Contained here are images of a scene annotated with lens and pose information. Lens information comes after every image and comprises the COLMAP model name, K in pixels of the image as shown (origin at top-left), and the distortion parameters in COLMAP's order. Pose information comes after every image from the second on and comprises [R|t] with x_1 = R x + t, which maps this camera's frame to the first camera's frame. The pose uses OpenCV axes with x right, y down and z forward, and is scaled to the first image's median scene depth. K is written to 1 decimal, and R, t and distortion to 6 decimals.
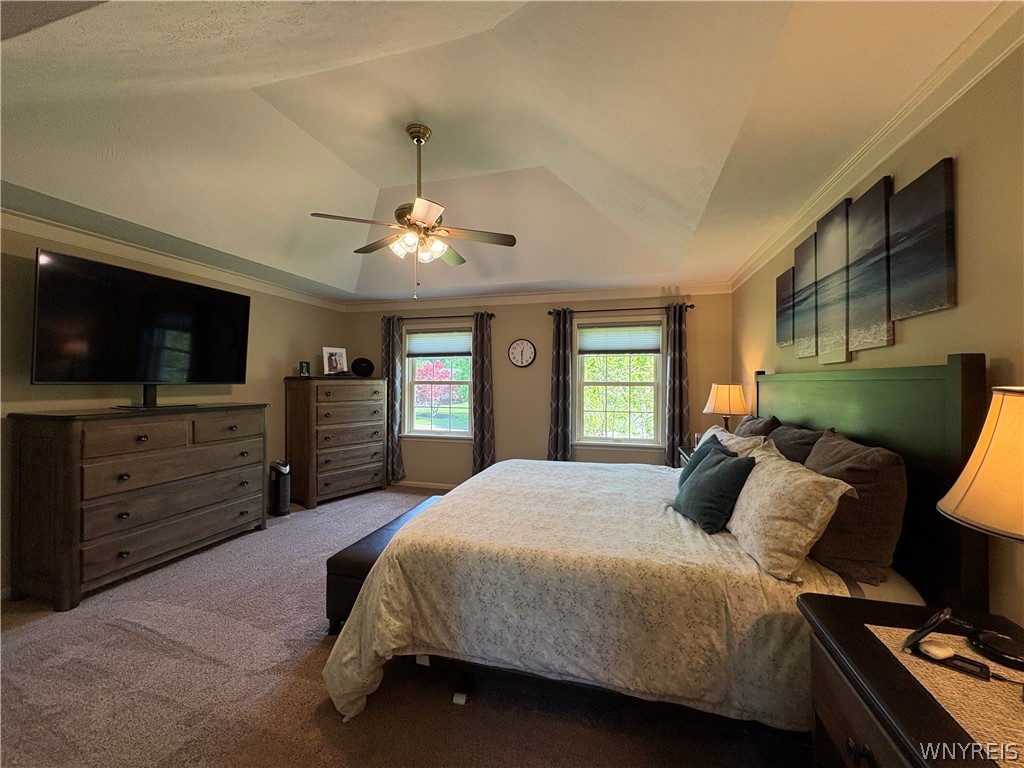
lens RADIAL K [[411.8, 0, 512.0], [0, 411.8, 384.0], [0, 0, 1]] dist [0.000300, -0.000034]
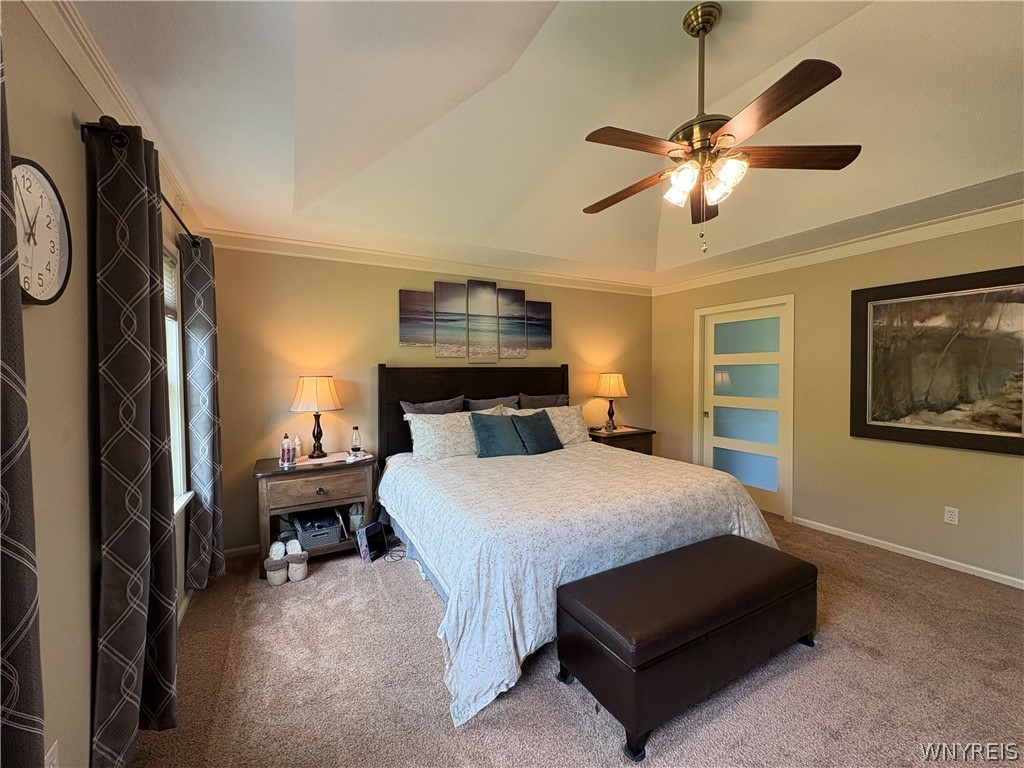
lens RADIAL K [[411.0, 0, 523.8], [0, 411.0, 380.4], [0, 0, 1]] dist [0.000743, 0.000024]
pose [[-0.711920, -0.012507, 0.702149, -0.300149], [0.006951, 0.999667, 0.024854, -0.008582], [-0.702226, 0.022575, -0.711596, 1.018588]]
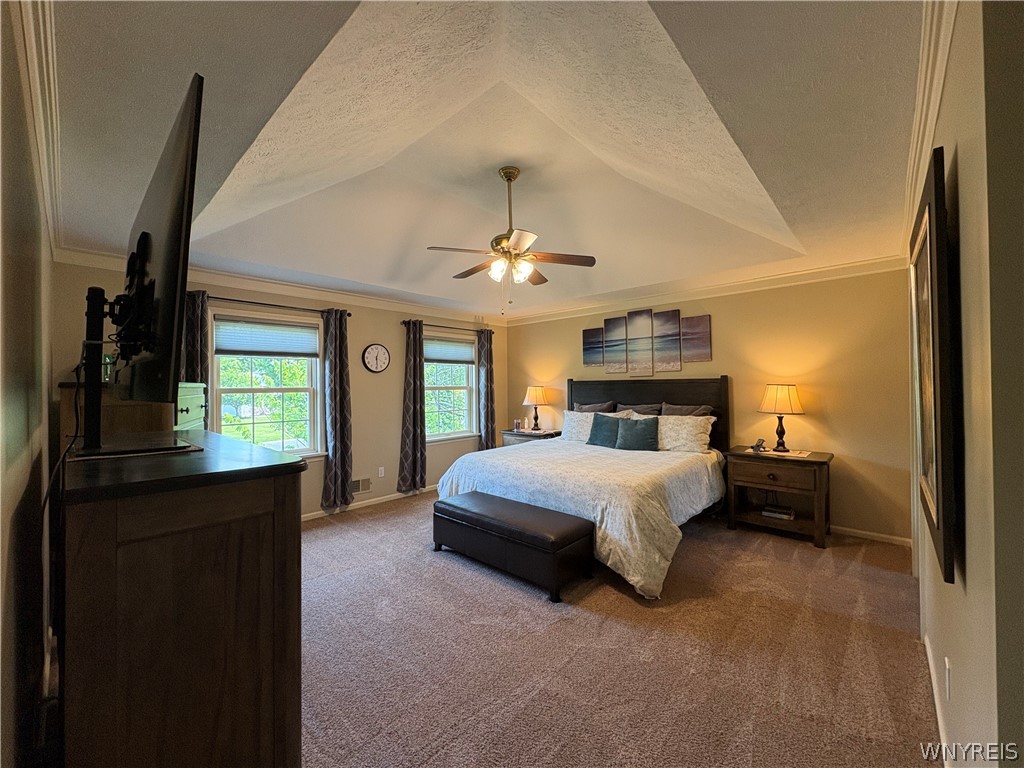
lens RADIAL K [[411.8, 0, 512.0], [0, 411.8, 384.0], [0, 0, 1]] dist [0.000300, -0.000034]
pose [[0.448102, -0.005653, 0.893964, -0.738471], [0.015506, 0.999879, -0.001449, -0.007820], [-0.893848, 0.014511, 0.448136, 0.285475]]
